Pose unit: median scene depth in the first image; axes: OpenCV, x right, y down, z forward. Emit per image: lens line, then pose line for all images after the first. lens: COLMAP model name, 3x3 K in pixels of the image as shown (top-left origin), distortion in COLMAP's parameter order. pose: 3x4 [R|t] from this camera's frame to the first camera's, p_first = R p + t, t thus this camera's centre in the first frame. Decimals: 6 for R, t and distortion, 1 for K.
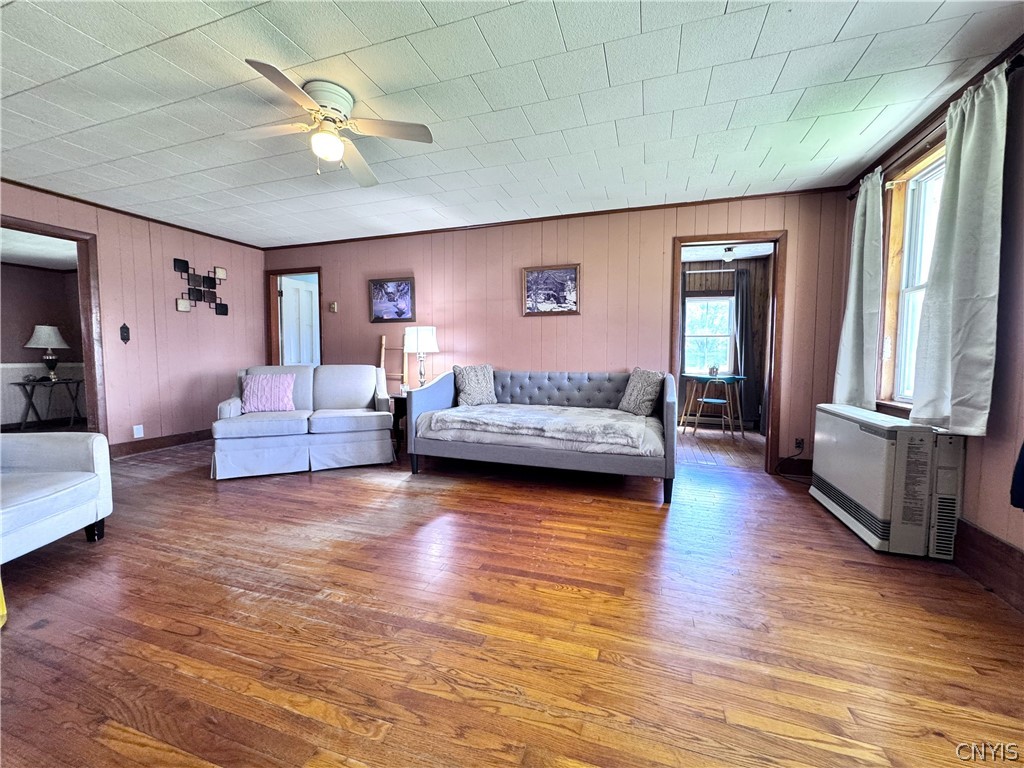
lens RADIAL K [[408.2, 0, 512.1], [0, 408.2, 382.7], [0, 0, 1]] dist [-0.002700, -0.000067]
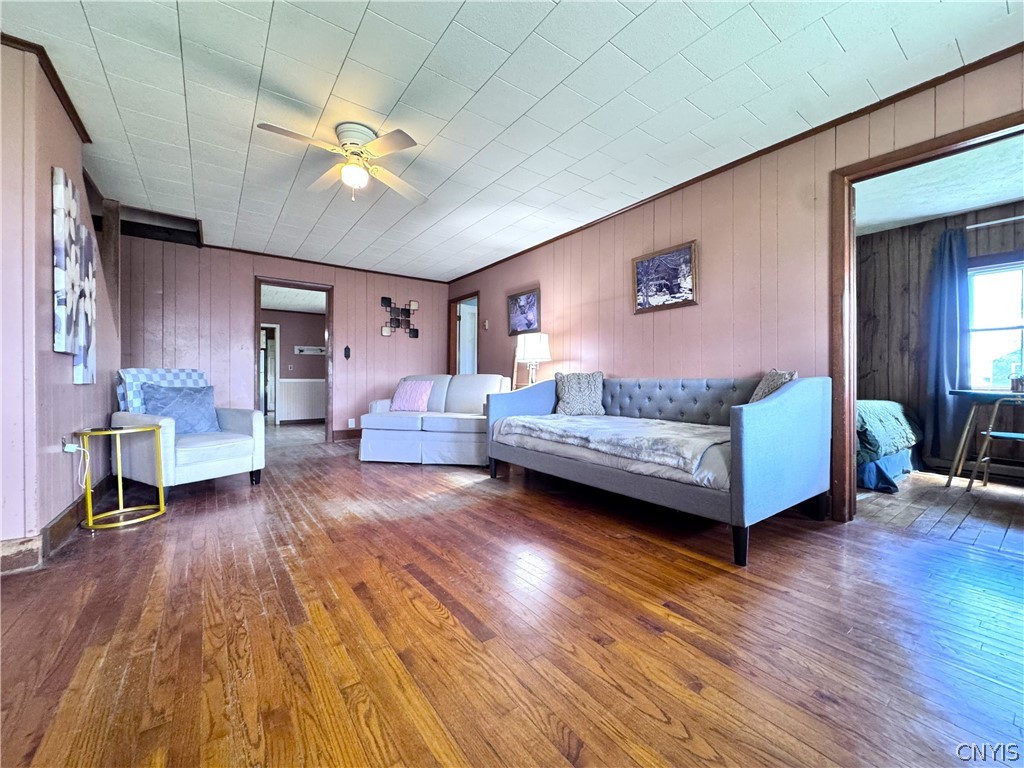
lens RADIAL K [[408.2, 0, 512.1], [0, 408.2, 382.7], [0, 0, 1]] dist [-0.002700, -0.000067]
pose [[0.820164, -0.000334, -0.572128, 0.353031], [-0.037735, 0.997791, -0.054676, 0.042196], [0.570882, 0.066432, 0.818340, 0.187018]]
